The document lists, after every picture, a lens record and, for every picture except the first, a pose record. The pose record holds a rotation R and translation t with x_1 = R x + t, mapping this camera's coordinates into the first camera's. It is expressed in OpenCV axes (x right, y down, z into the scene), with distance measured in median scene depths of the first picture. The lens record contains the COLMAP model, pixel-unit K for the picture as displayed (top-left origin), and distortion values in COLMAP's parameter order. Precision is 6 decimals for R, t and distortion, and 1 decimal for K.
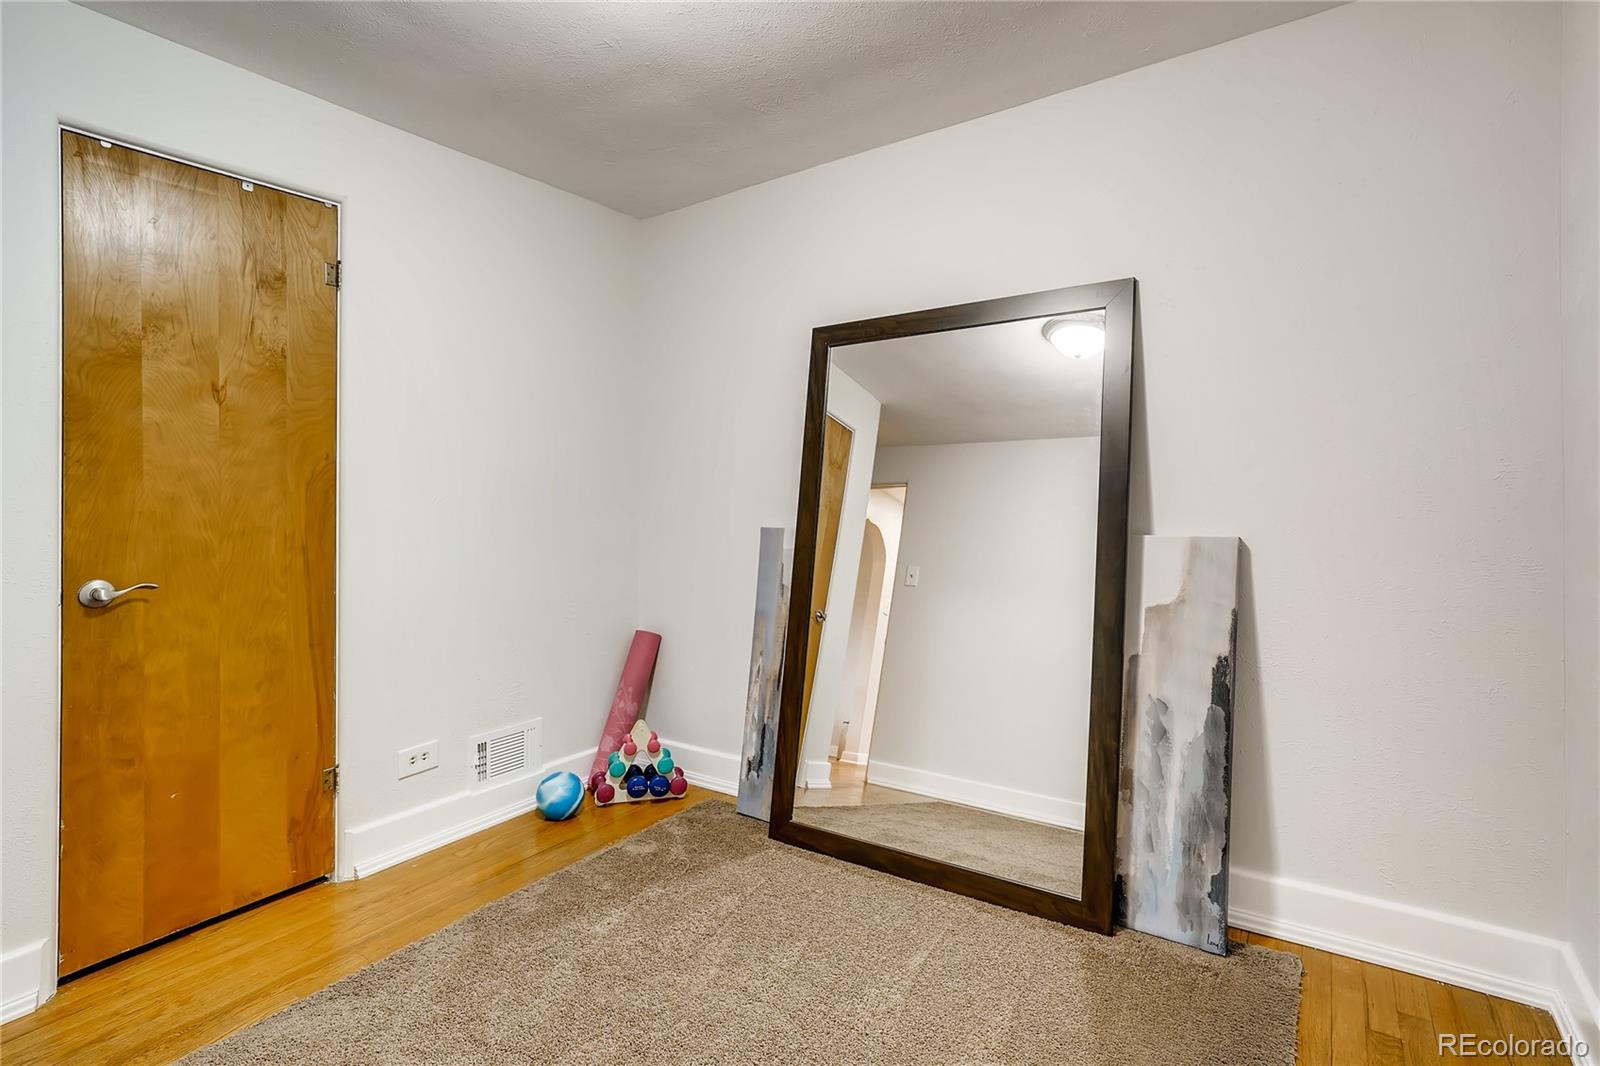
lens RADIAL K [[749.6, 0, 790.9], [0, 749.6, 512.6], [0, 0, 1]] dist [-0.026585, 0.019866]
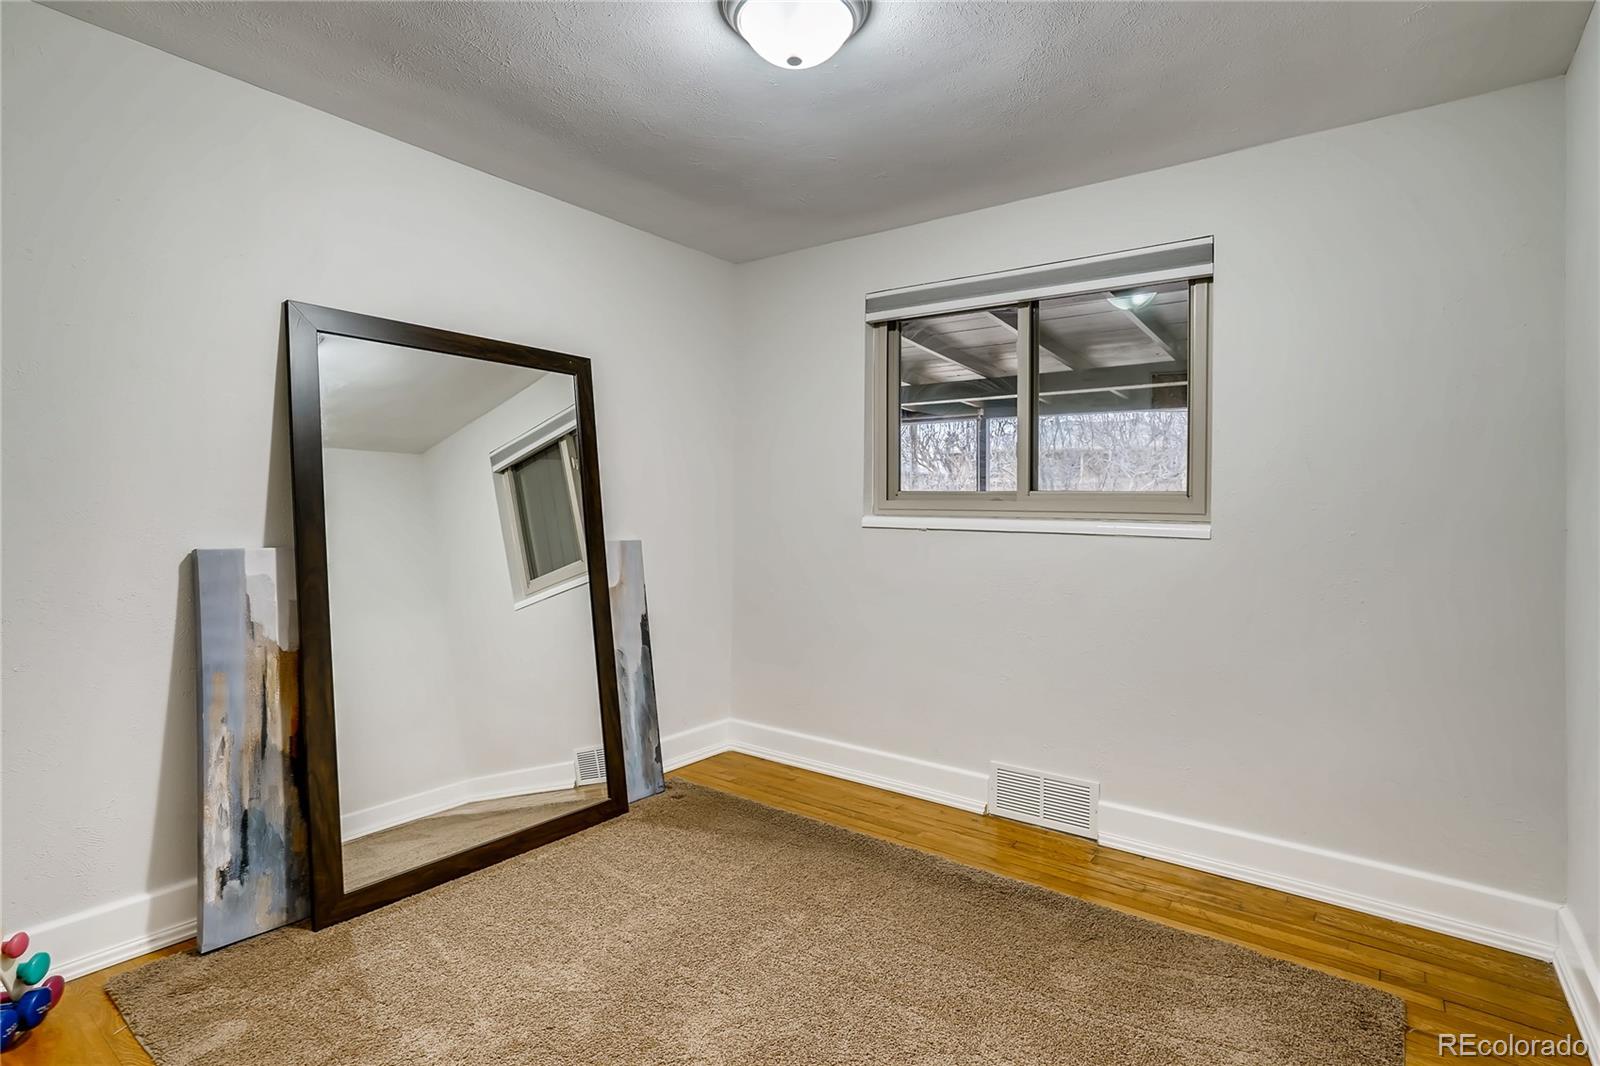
lens RADIAL K [[749.6, 0, 790.9], [0, 749.6, 512.6], [0, 0, 1]] dist [-0.026585, 0.019866]
pose [[0.094144, 0.009866, 0.995510, -0.905180], [0.003132, 0.999943, -0.010206, -0.008378], [-0.995554, 0.004079, 0.094107, 0.475210]]
